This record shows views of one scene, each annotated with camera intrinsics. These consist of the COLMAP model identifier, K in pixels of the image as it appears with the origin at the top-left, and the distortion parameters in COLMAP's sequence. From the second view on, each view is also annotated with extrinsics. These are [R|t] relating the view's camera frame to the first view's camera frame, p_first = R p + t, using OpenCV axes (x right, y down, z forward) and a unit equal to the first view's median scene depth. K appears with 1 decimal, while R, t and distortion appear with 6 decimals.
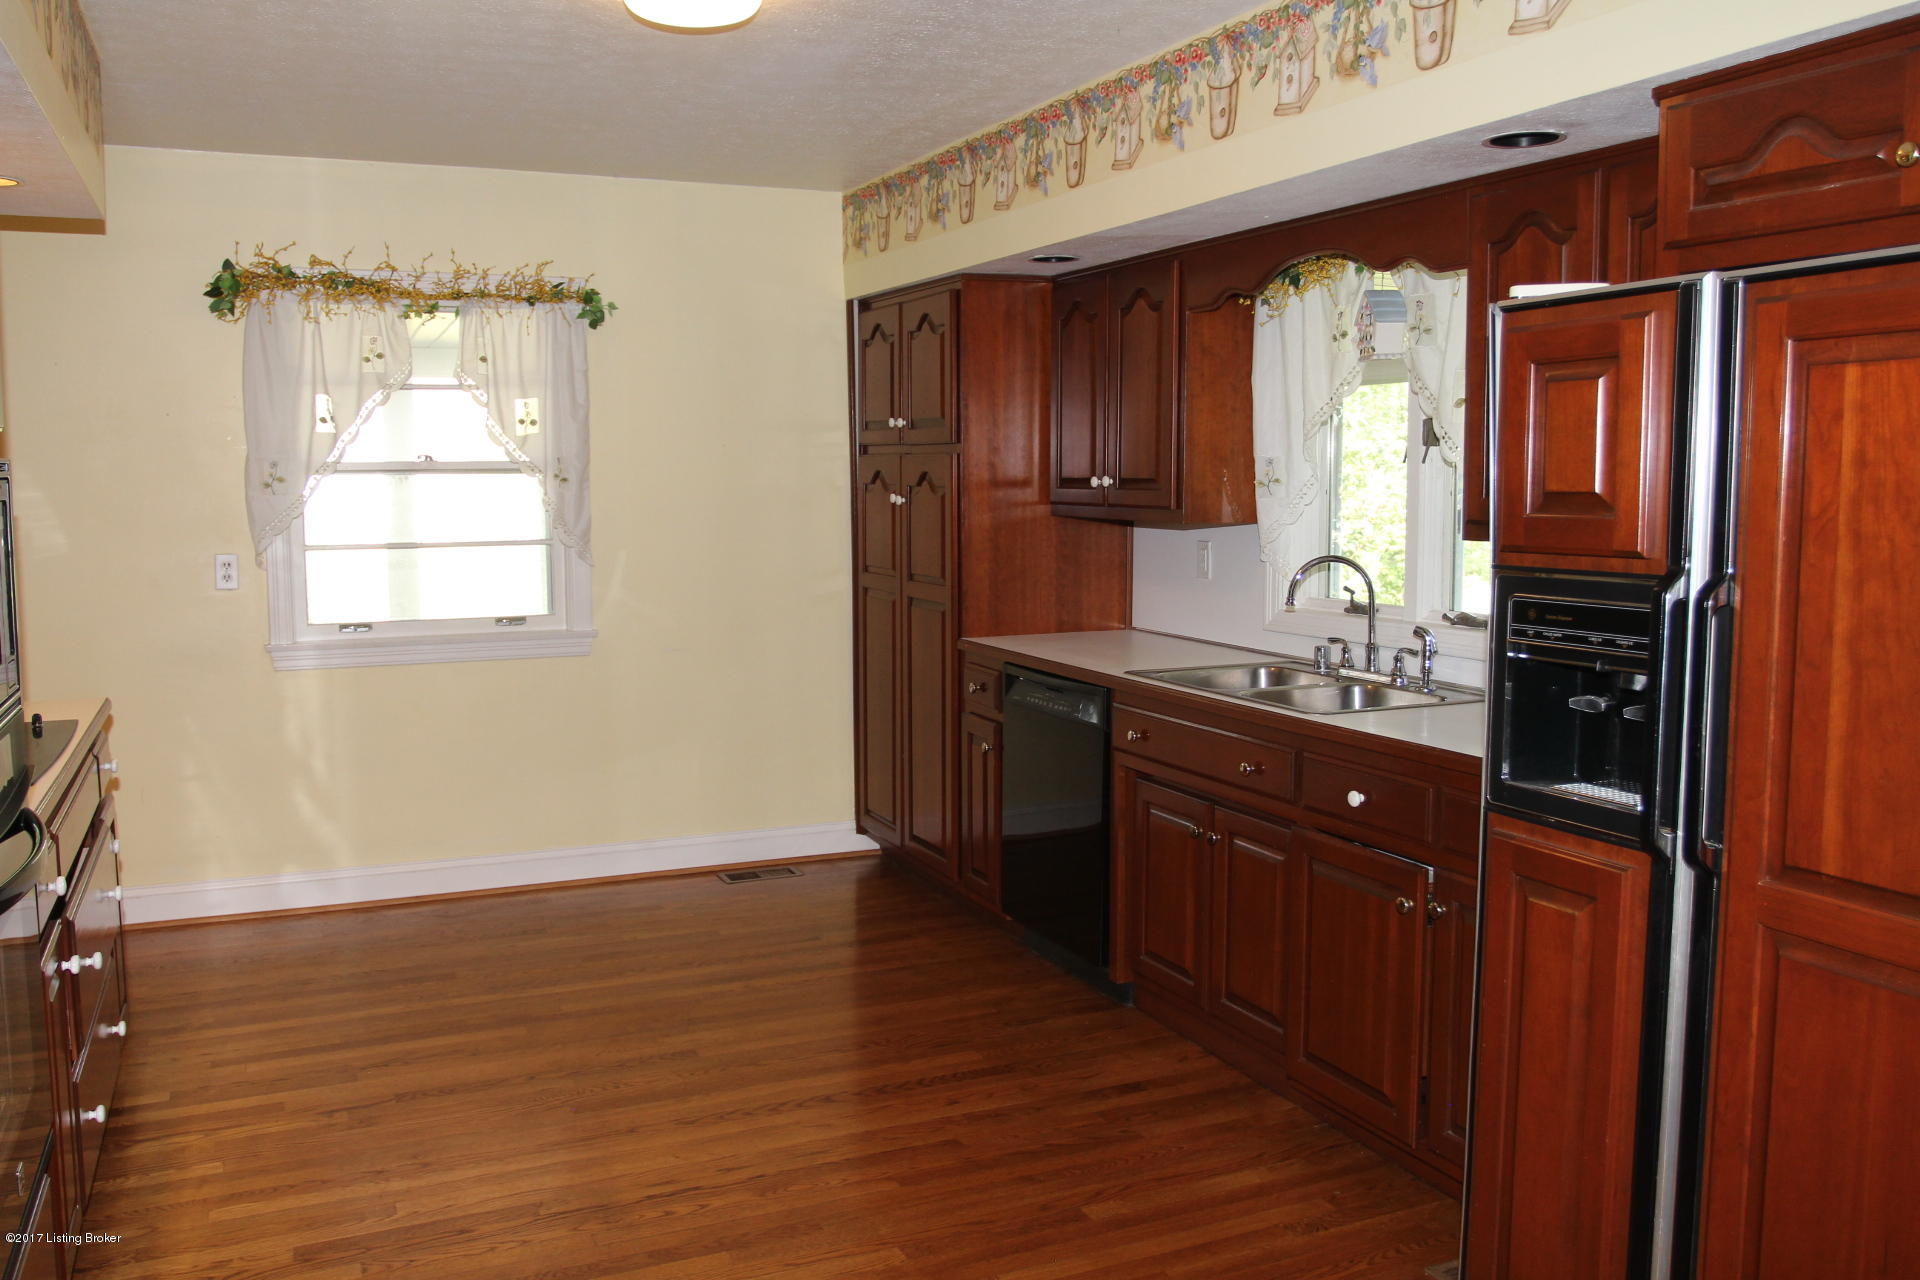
lens RADIAL K [[1596.7, 0, 952.1], [0, 1596.7, 633.8], [0, 0, 1]] dist [-0.067884, 0.040472]
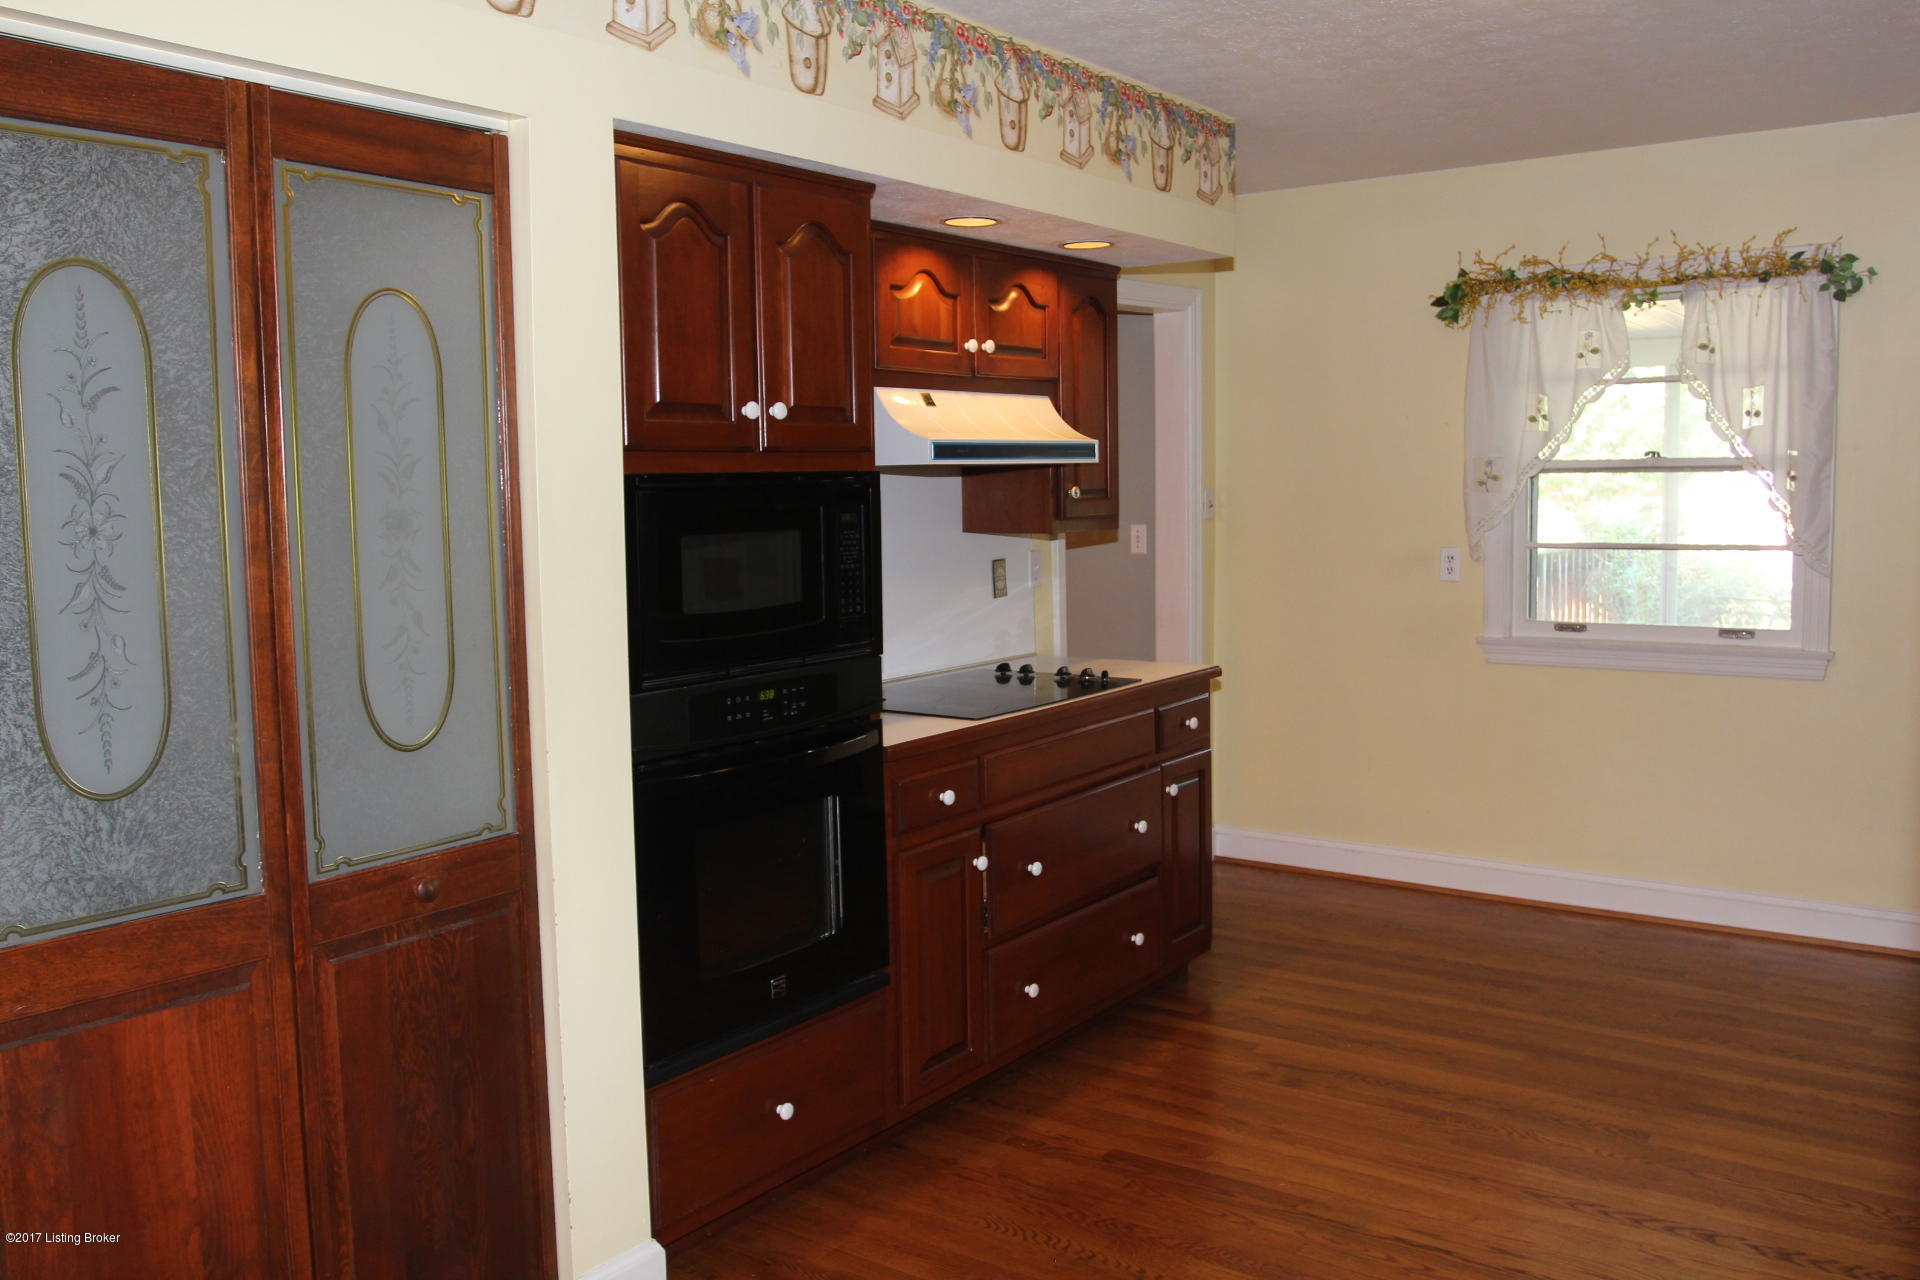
lens RADIAL K [[1596.7, 0, 949.1], [0, 1596.7, 644.0], [0, 0, 1]] dist [-0.067884, 0.040472]
pose [[0.487377, 0.086510, -0.868896, 0.304112], [-0.072135, 0.995668, 0.058670, -0.024288], [0.870207, 0.034084, 0.491506, 0.182653]]
